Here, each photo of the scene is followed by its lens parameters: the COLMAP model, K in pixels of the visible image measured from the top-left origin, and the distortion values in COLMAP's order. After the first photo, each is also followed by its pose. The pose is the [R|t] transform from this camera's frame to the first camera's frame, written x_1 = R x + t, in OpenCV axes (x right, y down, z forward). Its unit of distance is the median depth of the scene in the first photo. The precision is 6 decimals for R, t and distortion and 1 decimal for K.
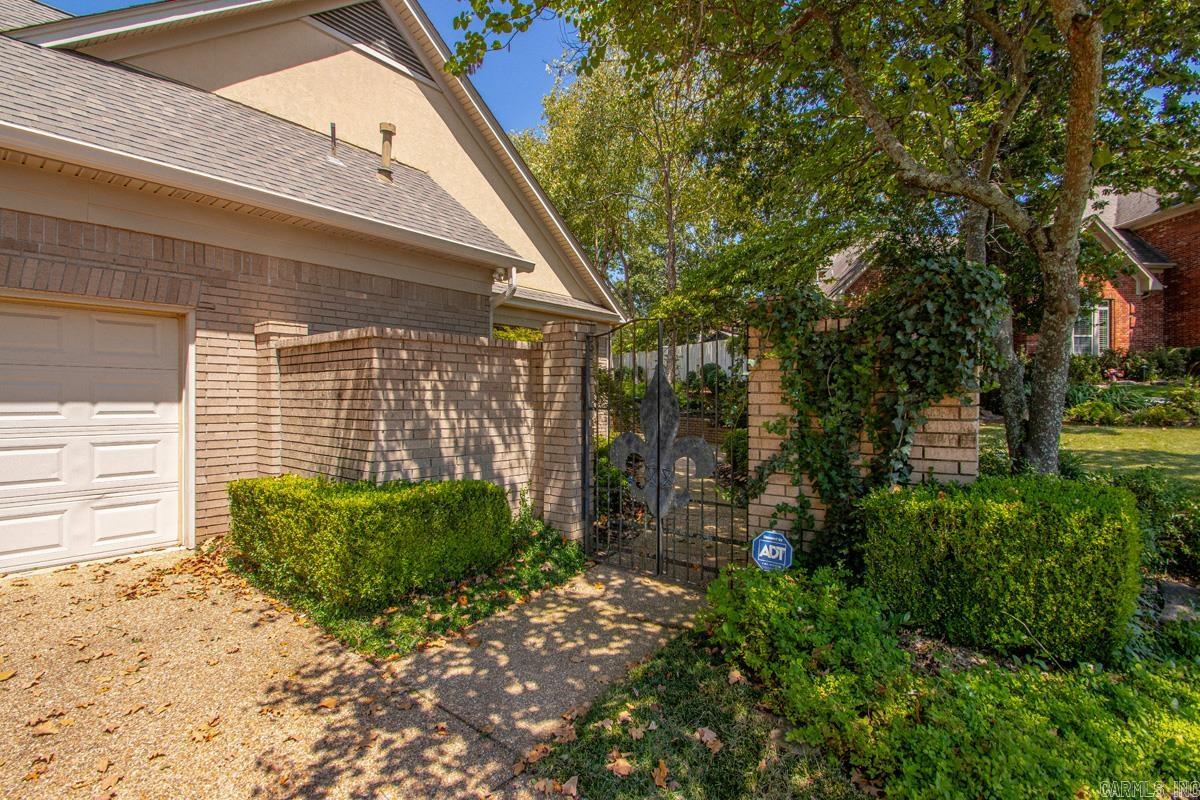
lens RADIAL K [[571.0, 0, 602.8], [0, 571.0, 401.5], [0, 0, 1]] dist [0.007609, -0.010495]
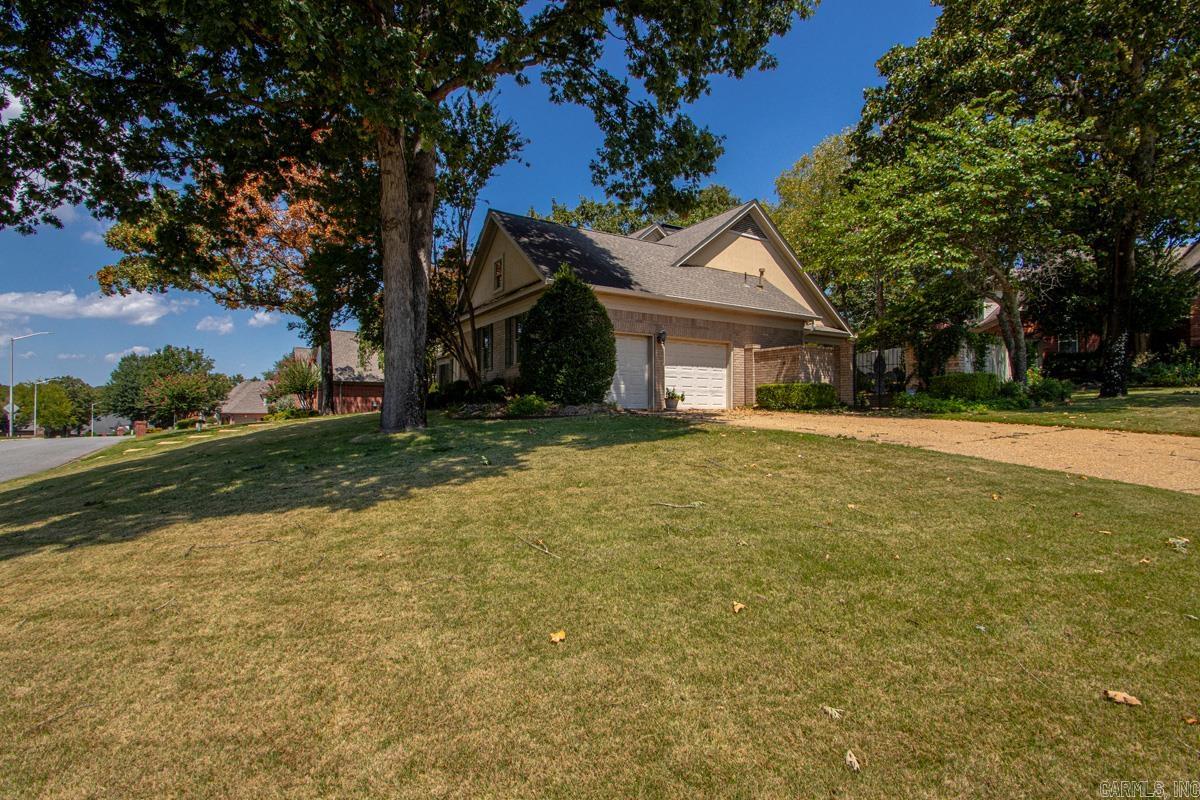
lens RADIAL K [[571.0, 0, 589.0], [0, 571.0, 395.3], [0, 0, 1]] dist [0.007609, -0.010495]
pose [[0.940432, -0.007490, -0.339899, -0.329467], [-0.001728, 0.999639, -0.026809, 0.245866], [0.339978, 0.025800, 0.940080, -2.452444]]
